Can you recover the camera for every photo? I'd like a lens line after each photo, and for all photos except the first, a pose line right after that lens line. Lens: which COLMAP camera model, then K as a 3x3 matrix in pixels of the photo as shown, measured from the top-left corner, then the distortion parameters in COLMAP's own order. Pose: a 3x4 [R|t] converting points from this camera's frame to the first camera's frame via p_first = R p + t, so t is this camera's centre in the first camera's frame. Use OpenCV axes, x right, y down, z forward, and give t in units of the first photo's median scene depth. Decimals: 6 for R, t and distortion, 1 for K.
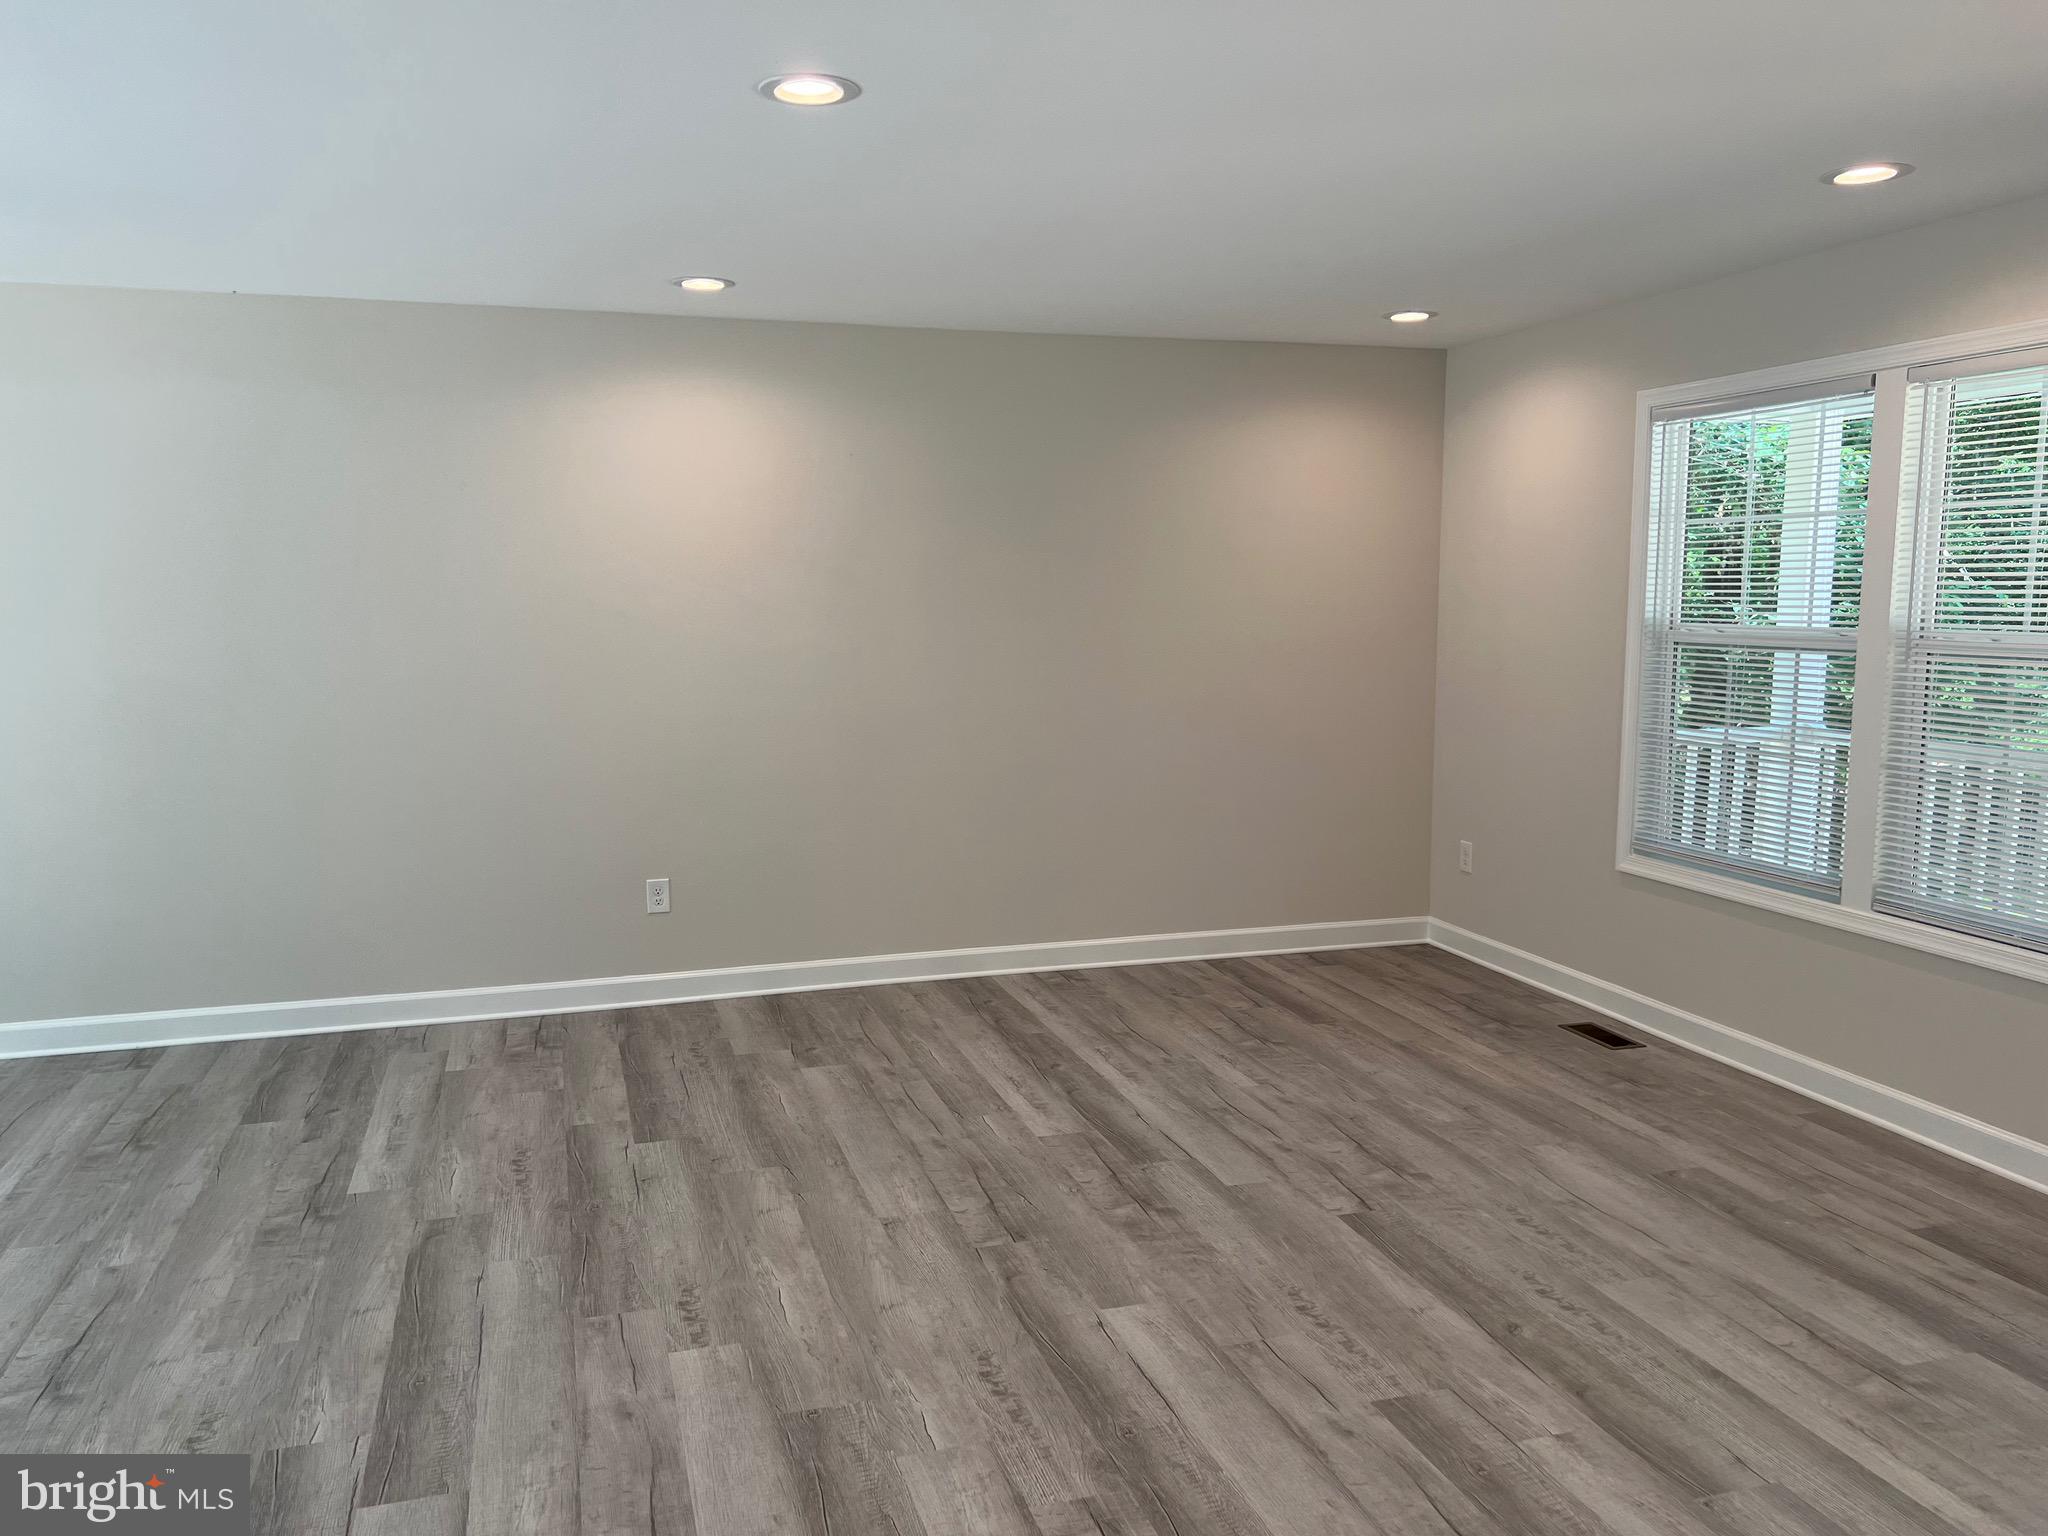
lens RADIAL K [[1542.2, 0, 1017.3], [0, 1542.2, 756.8], [0, 0, 1]] dist [0.080256, -0.088796]
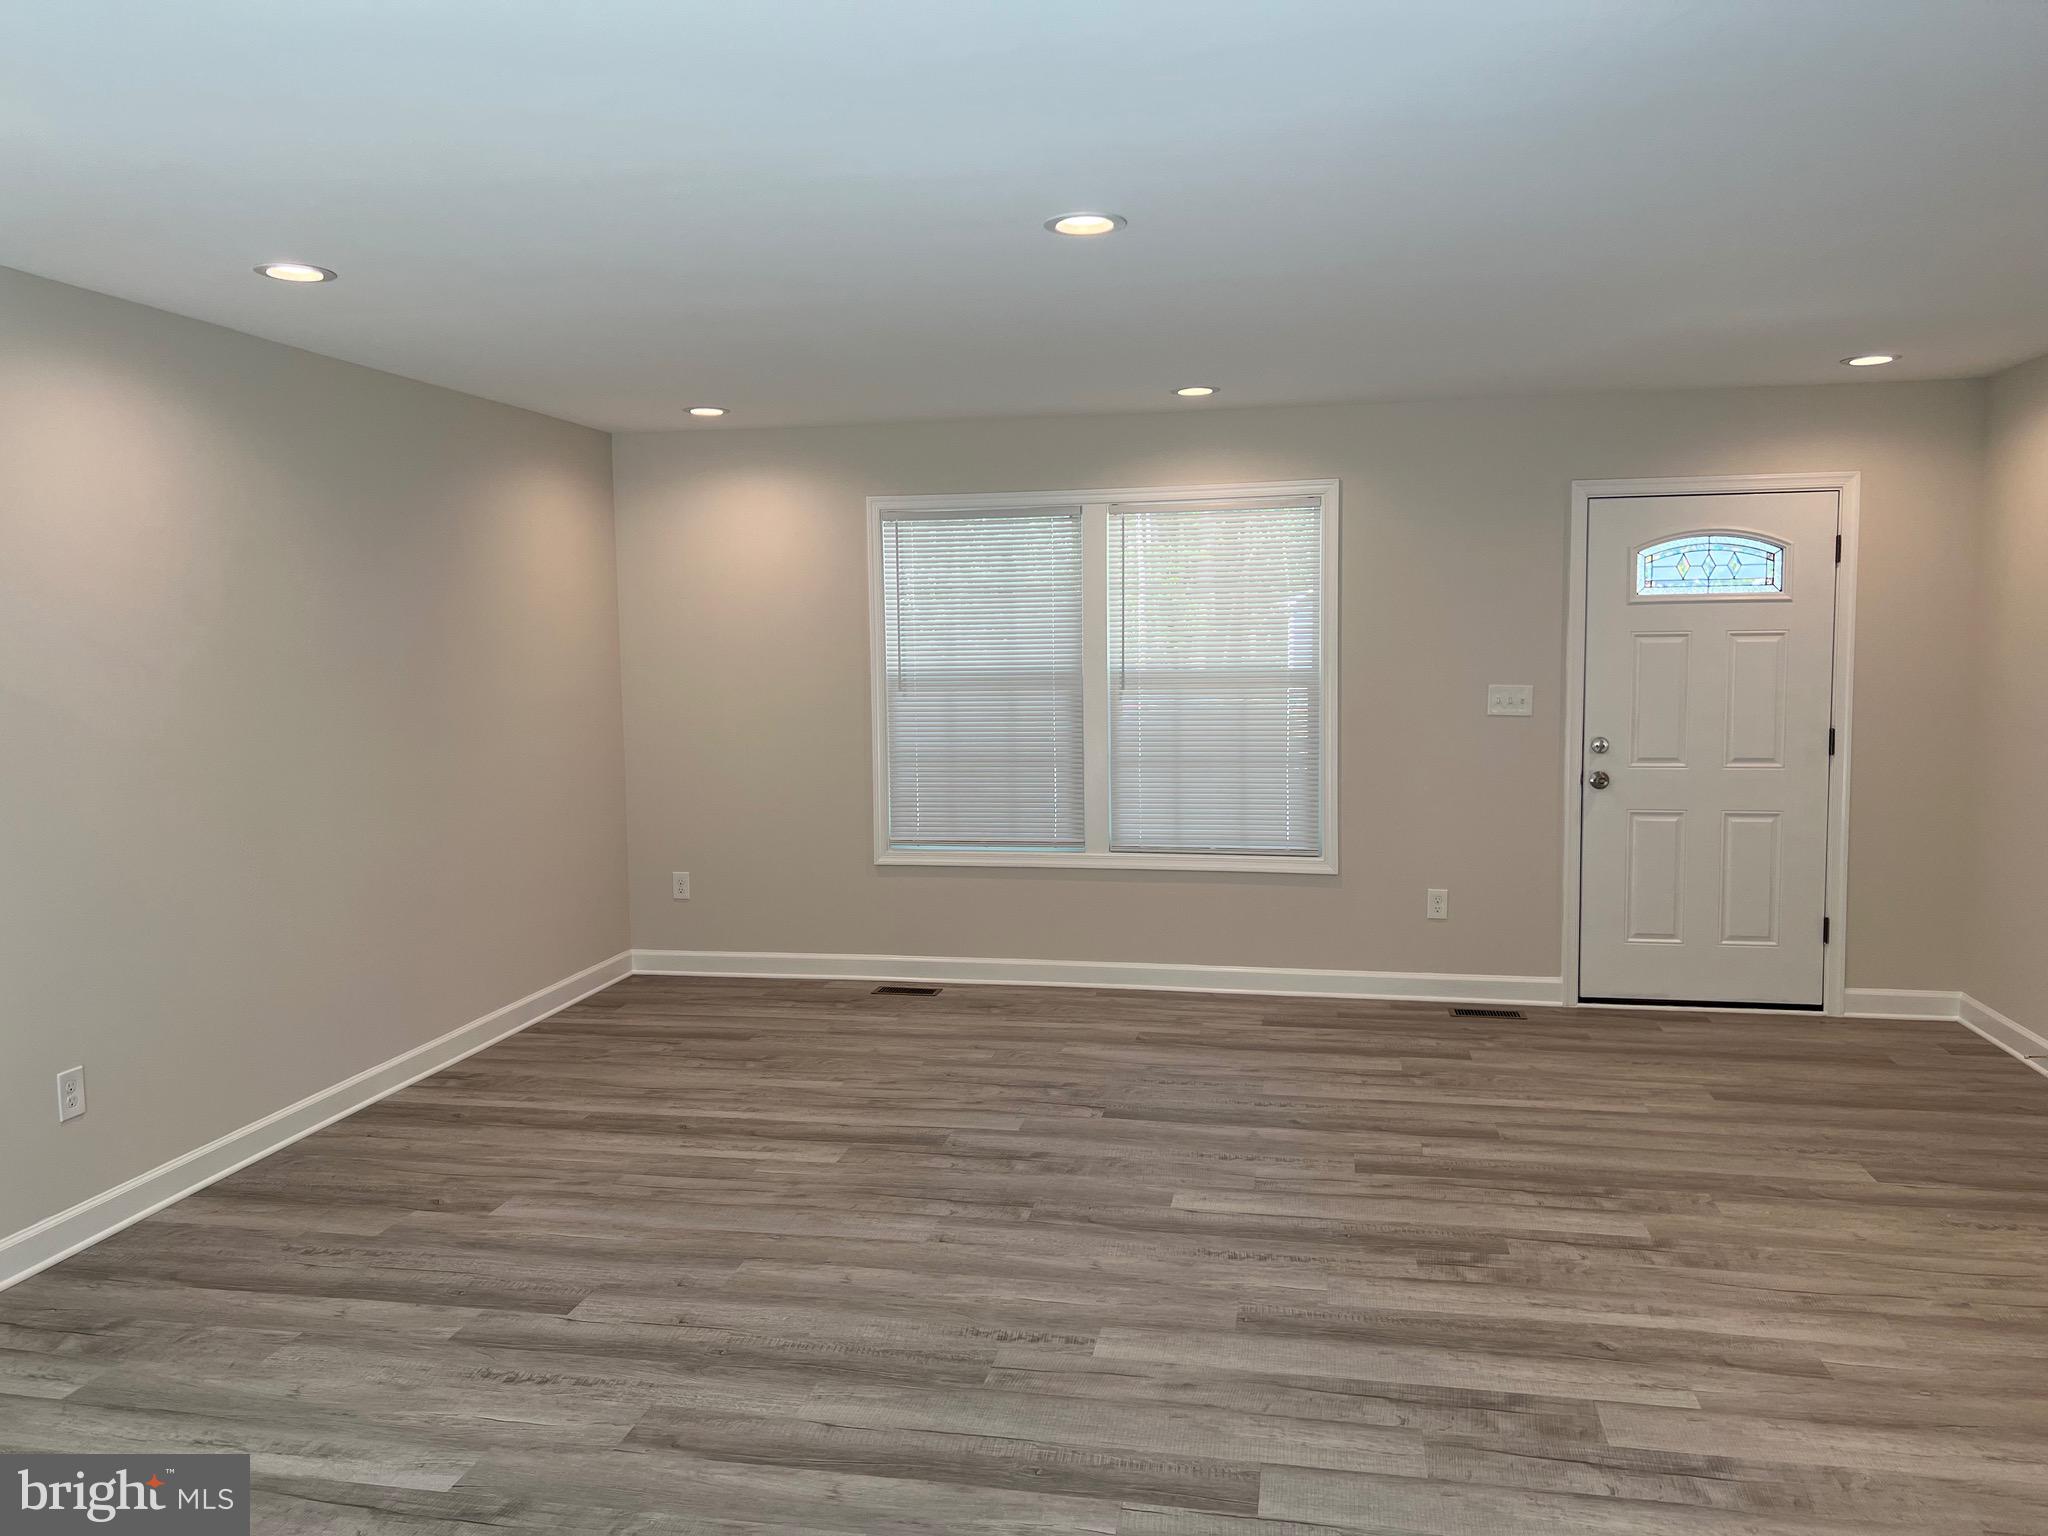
lens RADIAL K [[1542.2, 0, 1017.3], [0, 1542.2, 756.8], [0, 0, 1]] dist [0.080256, -0.088796]
pose [[0.471018, -0.072025, 0.879178, -0.846096], [0.109815, 0.993696, 0.022573, -0.039436], [-0.875262, 0.085915, 0.475958, 0.369913]]
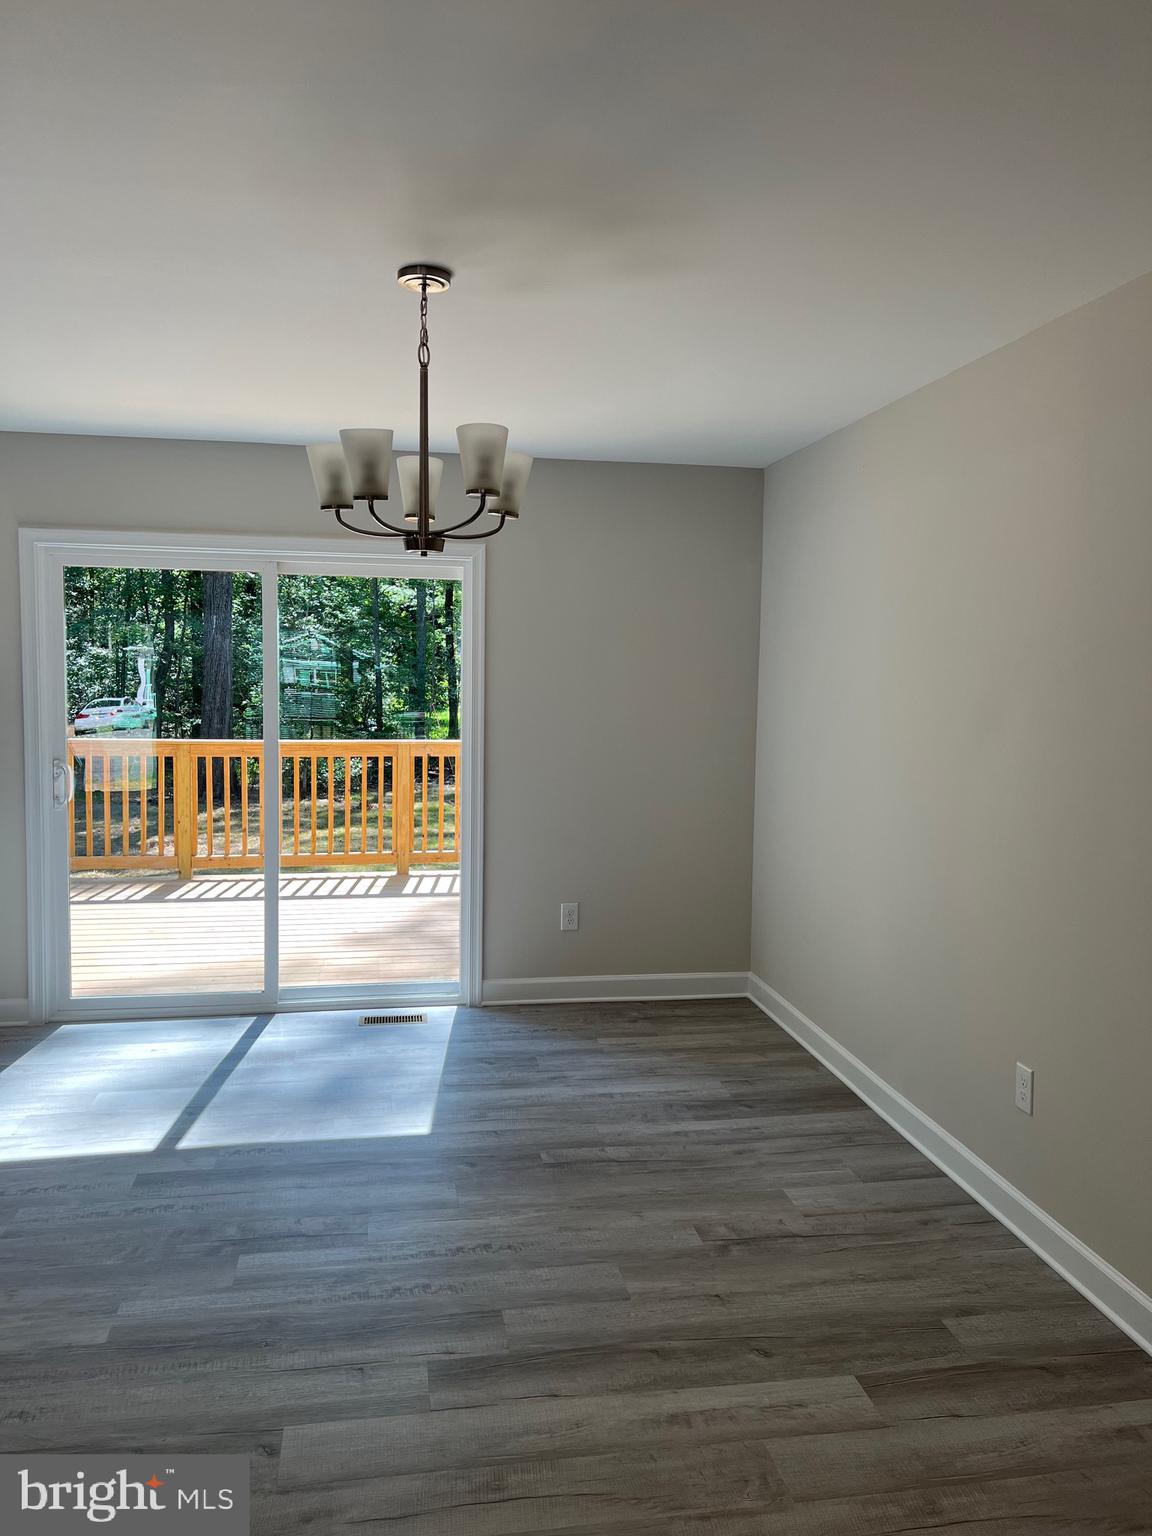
lens RADIAL K [[1160.2, 0, 577.1], [0, 1160.2, 732.3], [0, 0, 1]] dist [0.140773, -0.280418]
pose [[-0.162663, 0.054747, -0.985162, 0.567559], [-0.107799, 0.991496, 0.072898, -0.055640], [0.980775, 0.118057, -0.155378, 0.492881]]
